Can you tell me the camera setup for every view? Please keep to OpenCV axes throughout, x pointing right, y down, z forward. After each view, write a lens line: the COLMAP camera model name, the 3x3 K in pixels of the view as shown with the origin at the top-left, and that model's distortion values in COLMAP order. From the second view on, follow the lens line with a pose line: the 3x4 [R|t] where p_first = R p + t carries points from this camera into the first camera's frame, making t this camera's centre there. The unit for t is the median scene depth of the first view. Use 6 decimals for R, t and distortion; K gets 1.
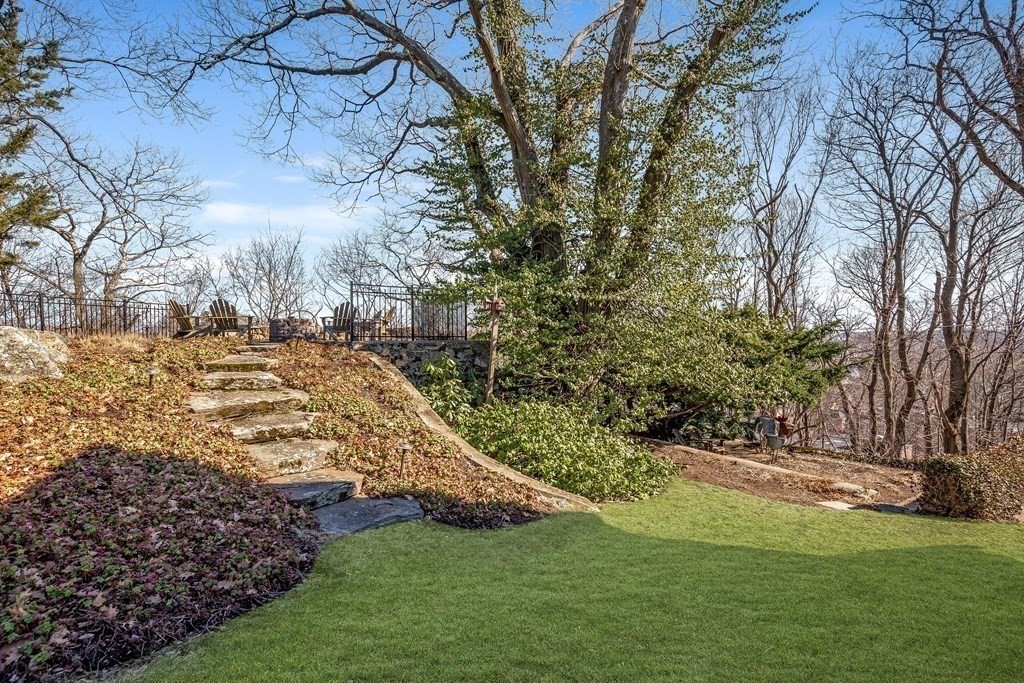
lens RADIAL K [[489.5, 0, 511.7], [0, 489.5, 350.2], [0, 0, 1]] dist [-0.000026, -0.000144]
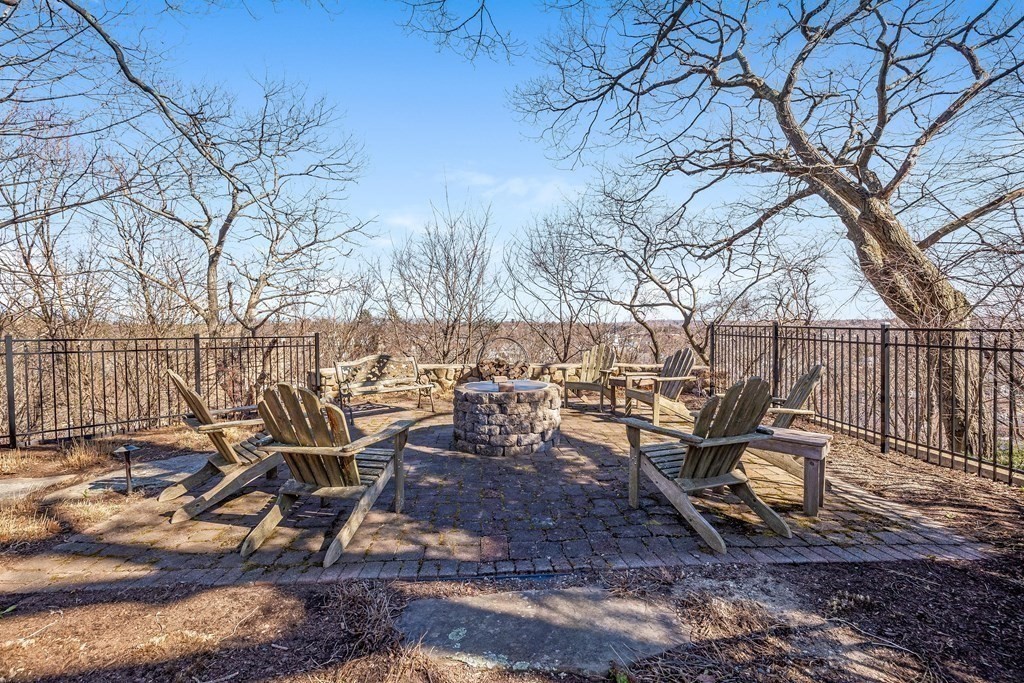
lens RADIAL K [[476.7, 0, 516.3], [0, 476.7, 341.5], [0, 0, 1]] dist [0.007515, 0.000484]
pose [[0.951144, 0.002330, -0.308739, -0.198283], [-0.002502, 0.999997, -0.000159, -0.058959], [0.308737, 0.000924, 0.951147, 0.399359]]
